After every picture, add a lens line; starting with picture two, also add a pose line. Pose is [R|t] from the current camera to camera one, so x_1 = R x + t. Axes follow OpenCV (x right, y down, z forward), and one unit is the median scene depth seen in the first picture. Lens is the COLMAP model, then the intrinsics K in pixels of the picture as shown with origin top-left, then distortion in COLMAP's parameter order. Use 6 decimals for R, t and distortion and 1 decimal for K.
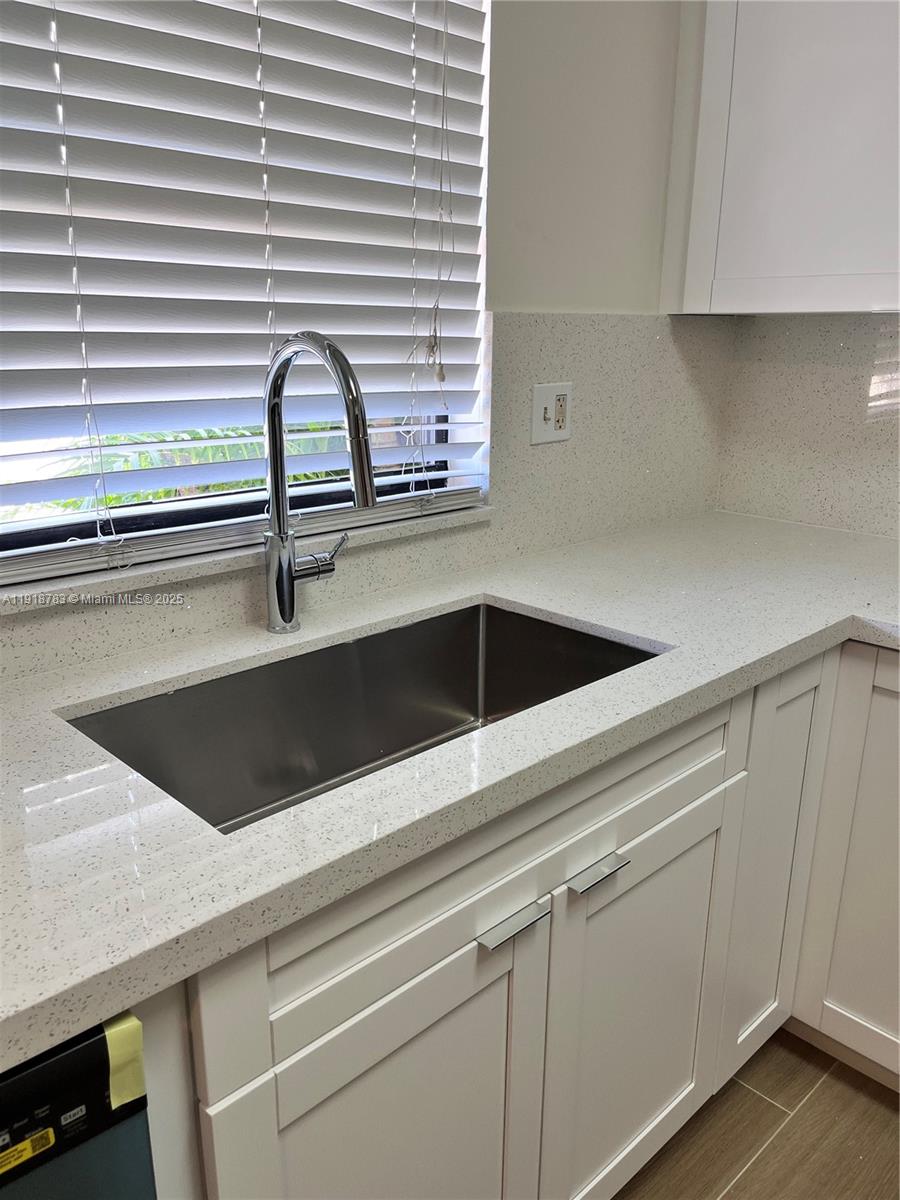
lens RADIAL K [[908.6, 0, 441.8], [0, 908.6, 608.3], [0, 0, 1]] dist [0.070064, -0.094708]
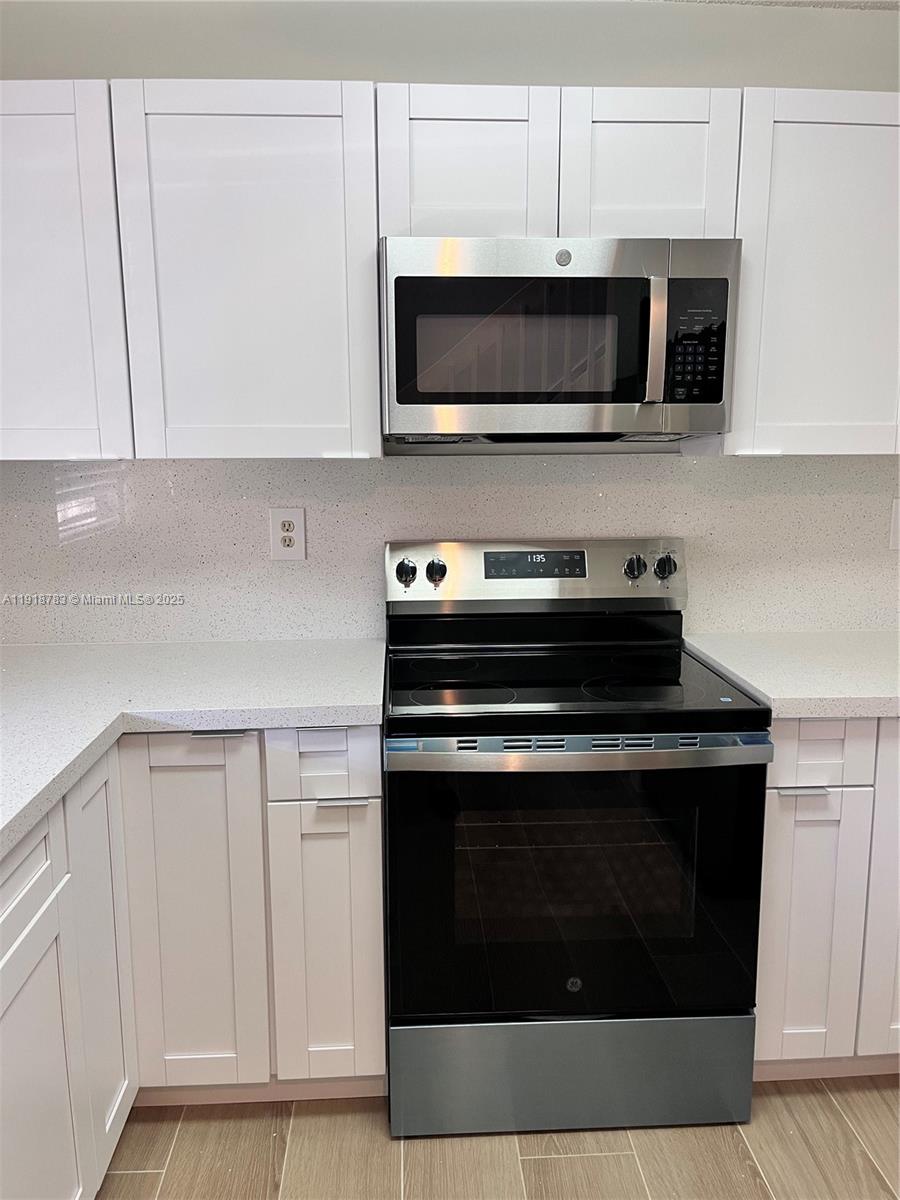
lens RADIAL K [[908.6, 0, 438.8], [0, 908.6, 602.8], [0, 0, 1]] dist [0.070064, -0.094708]
pose [[0.649168, -0.139688, 0.747709, -0.150147], [0.234105, 0.971970, -0.021668, -0.008974], [-0.723723, 0.189109, 0.663673, -0.103350]]
